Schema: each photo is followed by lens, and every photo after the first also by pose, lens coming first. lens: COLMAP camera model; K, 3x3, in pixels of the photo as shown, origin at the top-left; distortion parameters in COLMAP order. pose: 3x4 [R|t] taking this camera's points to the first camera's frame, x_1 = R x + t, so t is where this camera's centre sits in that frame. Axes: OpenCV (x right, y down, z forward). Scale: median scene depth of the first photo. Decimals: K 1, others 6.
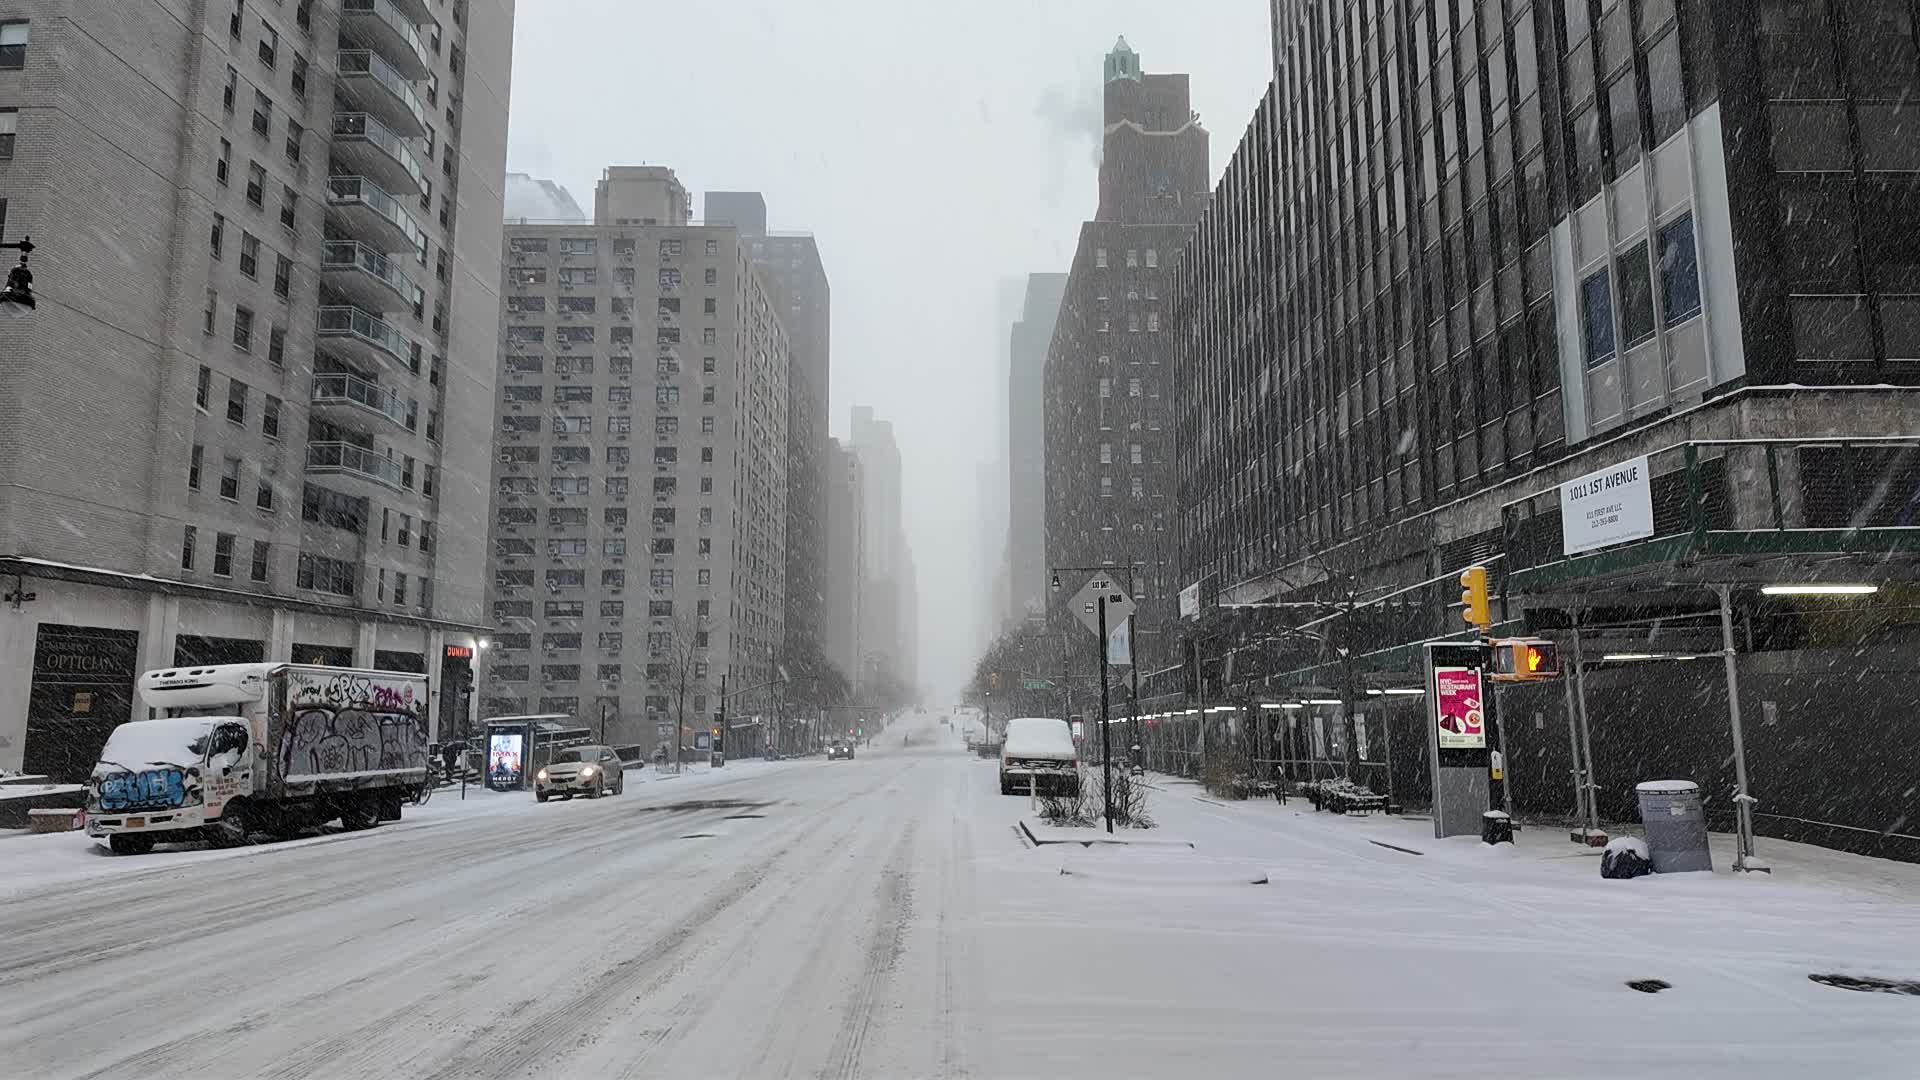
lens RADIAL K [[1123.3, 0, 960.0], [0, 1123.3, 540.0], [0, 0, 1]] dist [0.048069, -0.039212]
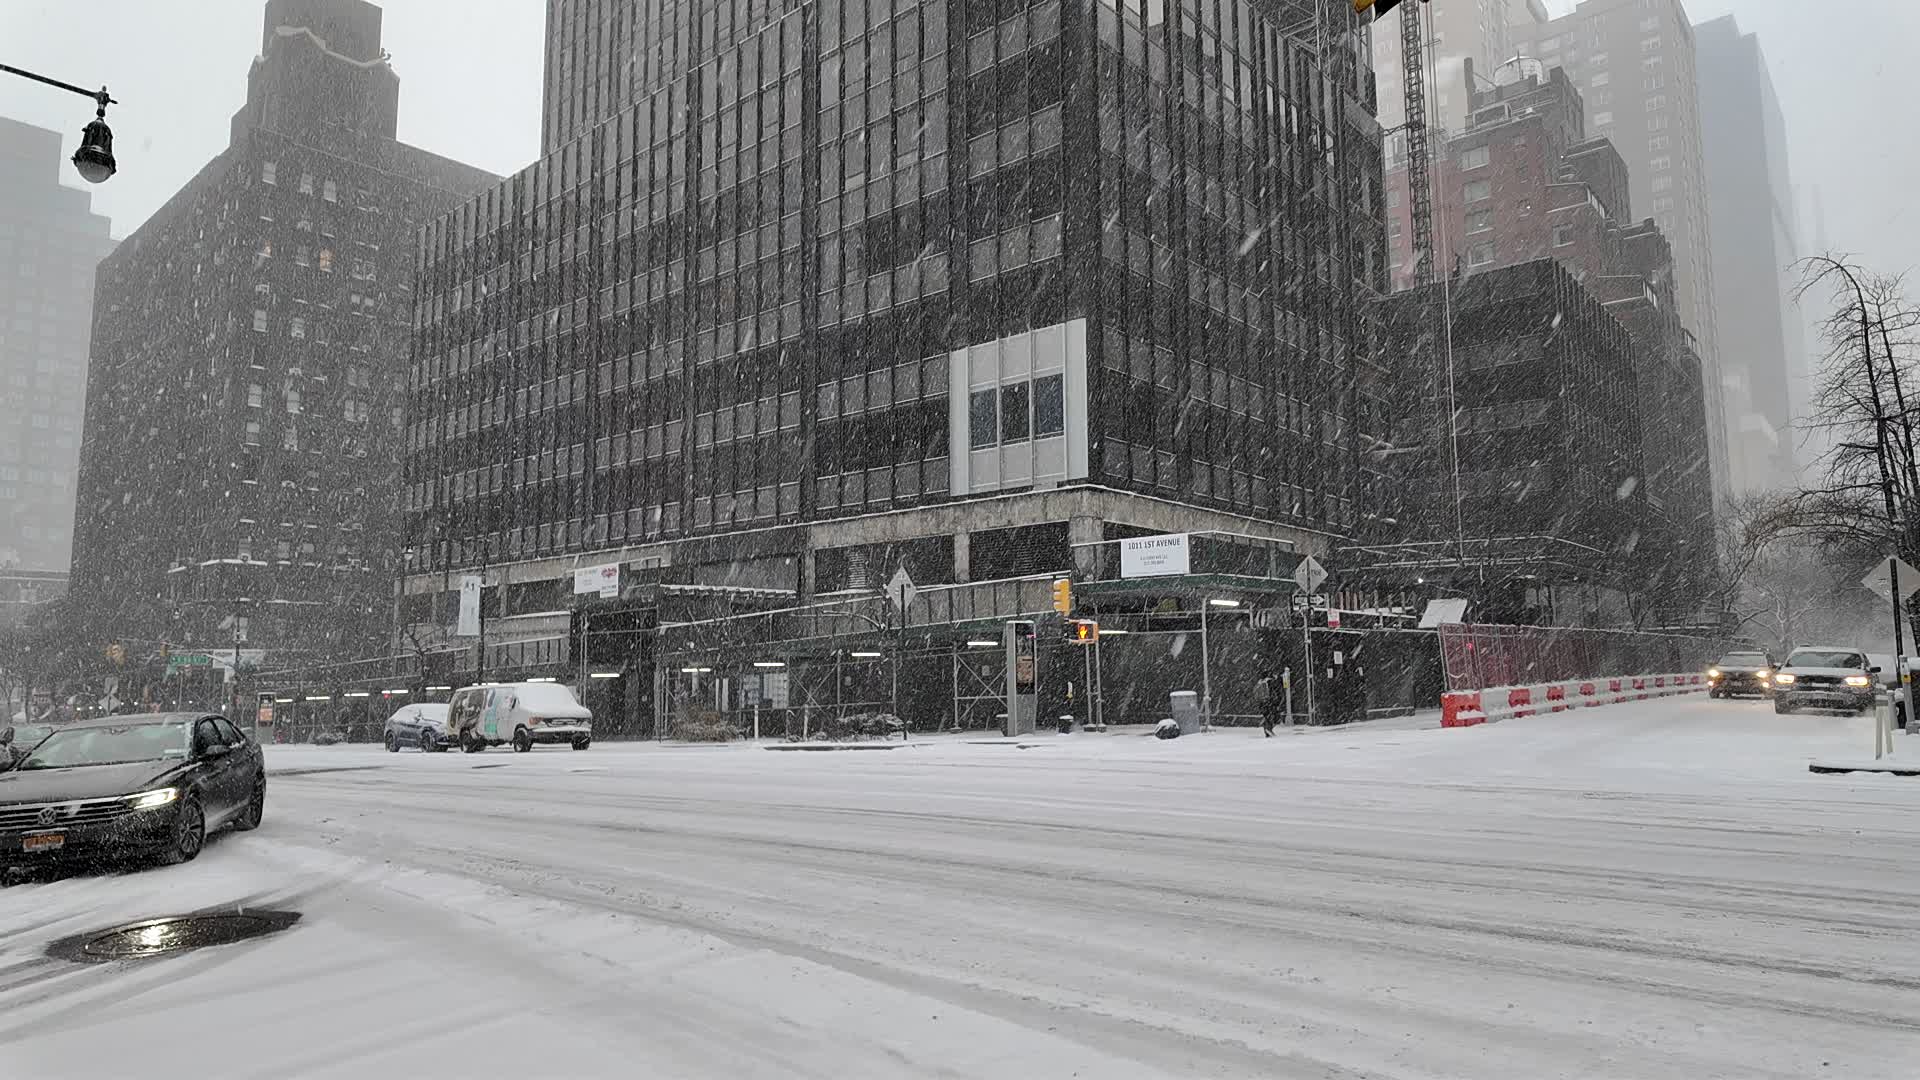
lens RADIAL K [[1159.5, 0, 960.0], [0, 1159.5, 540.0], [0, 0, 1]] dist [-0.000019, -0.000086]
pose [[0.658042, 0.087442, 0.747887, -0.745007], [-0.100031, 0.994583, -0.028272, 0.022344], [-0.746308, -0.056208, 0.663224, -0.050509]]
